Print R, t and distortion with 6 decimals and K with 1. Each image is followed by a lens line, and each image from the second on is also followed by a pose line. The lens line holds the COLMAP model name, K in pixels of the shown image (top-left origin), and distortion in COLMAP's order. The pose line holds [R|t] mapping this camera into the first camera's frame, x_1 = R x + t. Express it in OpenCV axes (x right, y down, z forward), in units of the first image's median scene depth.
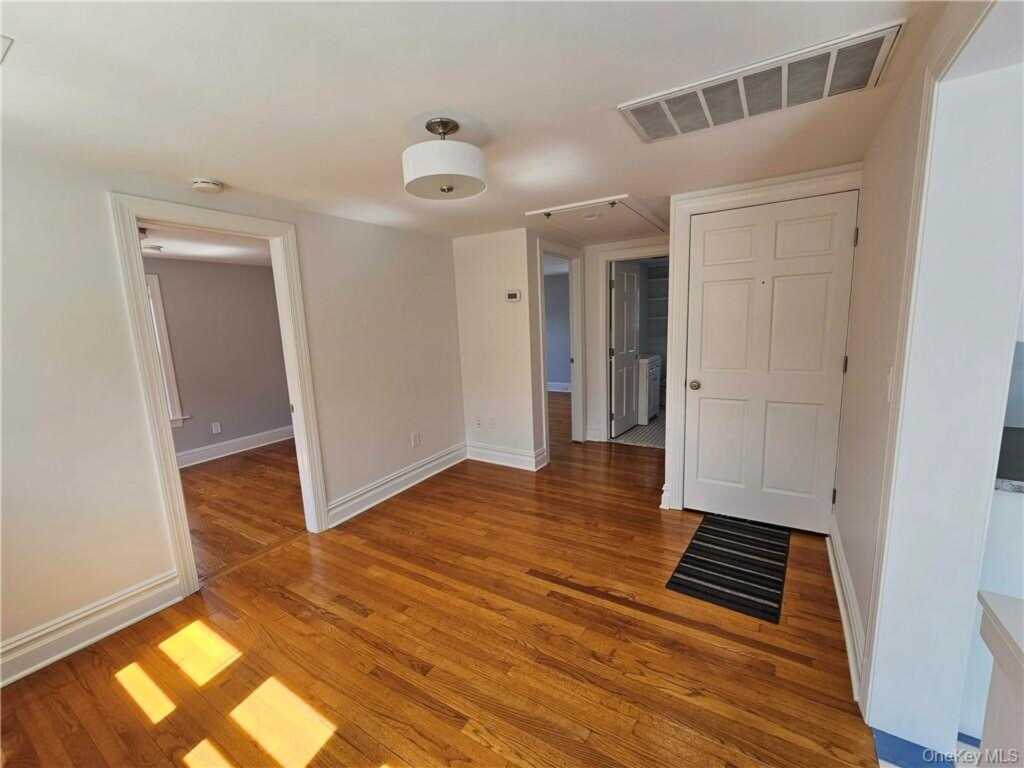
lens RADIAL K [[425.3, 0, 512.0], [0, 425.3, 384.0], [0, 0, 1]] dist [0.003979, 0.000093]
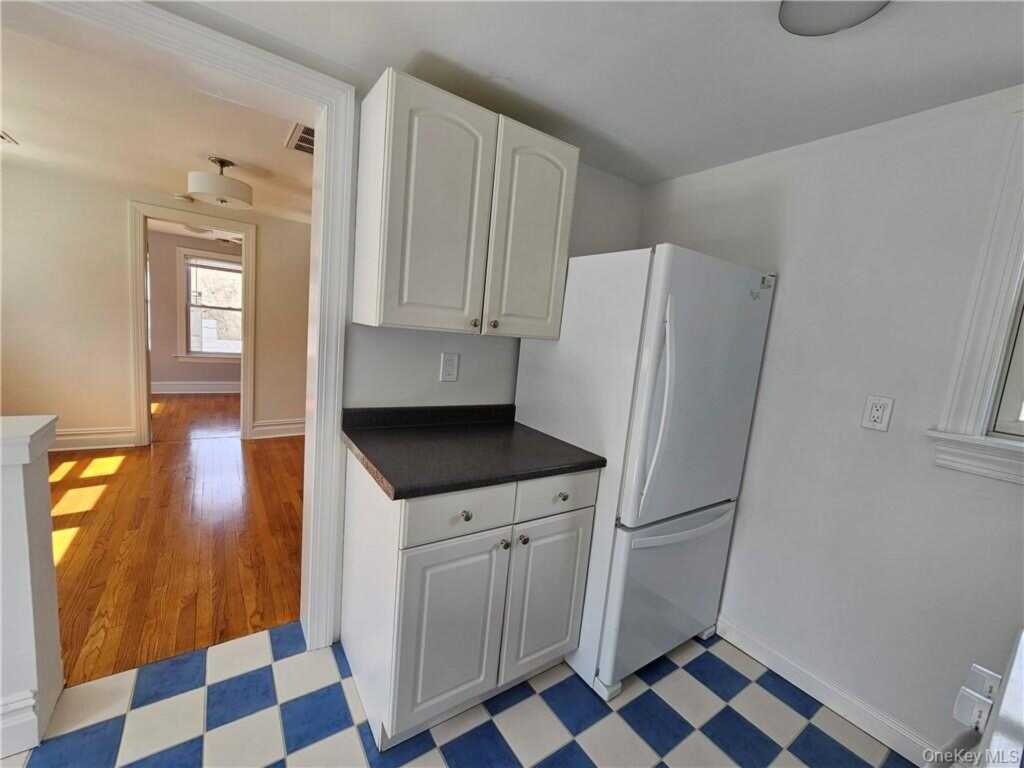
lens RADIAL K [[425.3, 0, 512.0], [0, 425.3, 384.0], [0, 0, 1]] dist [0.003979, 0.000093]
pose [[0.909268, 0.178212, -0.376128, 1.220655], [-0.190454, 0.981685, 0.004718, -0.015397], [0.370080, 0.067345, 0.926556, 0.001284]]
